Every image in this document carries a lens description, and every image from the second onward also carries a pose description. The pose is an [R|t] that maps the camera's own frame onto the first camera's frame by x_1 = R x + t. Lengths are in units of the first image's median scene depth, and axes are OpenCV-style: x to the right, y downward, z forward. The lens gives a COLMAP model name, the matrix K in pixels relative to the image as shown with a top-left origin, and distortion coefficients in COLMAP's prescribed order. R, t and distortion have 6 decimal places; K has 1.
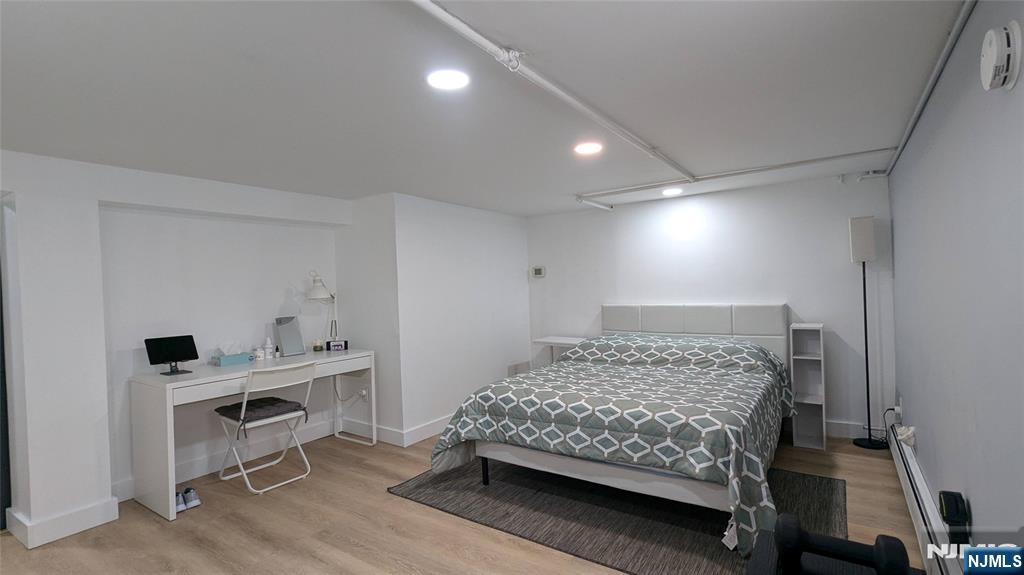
lens RADIAL K [[482.5, 0, 509.6], [0, 482.5, 290.6], [0, 0, 1]] dist [-0.000185, 0.000207]
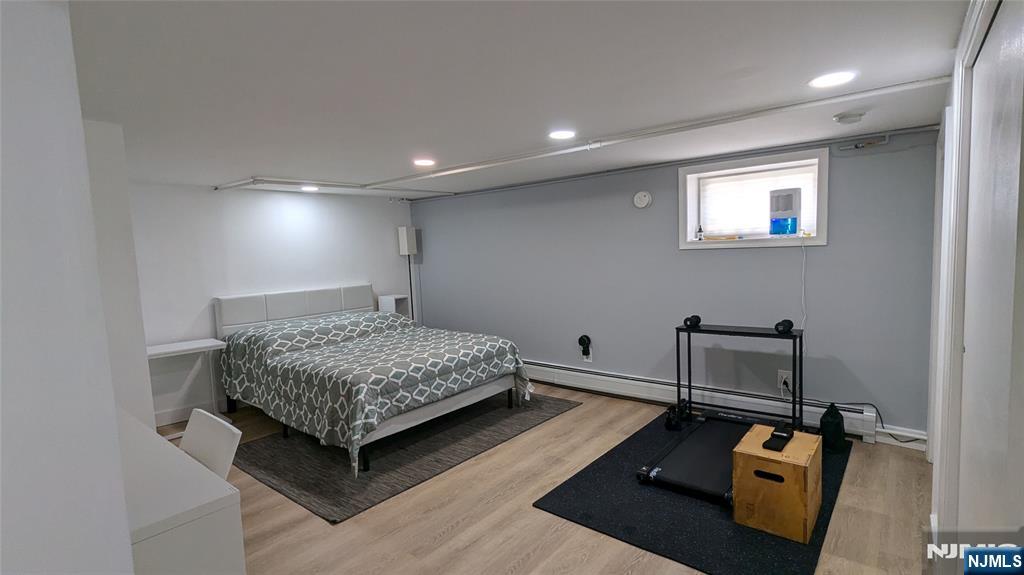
lens RADIAL K [[482.5, 0, 509.6], [0, 482.5, 290.6], [0, 0, 1]] dist [-0.000185, 0.000207]
pose [[0.088607, -0.058985, 0.994319, -1.123465], [0.048641, 0.997310, 0.054828, -0.013519], [-0.994878, 0.043507, 0.091238, 0.673055]]
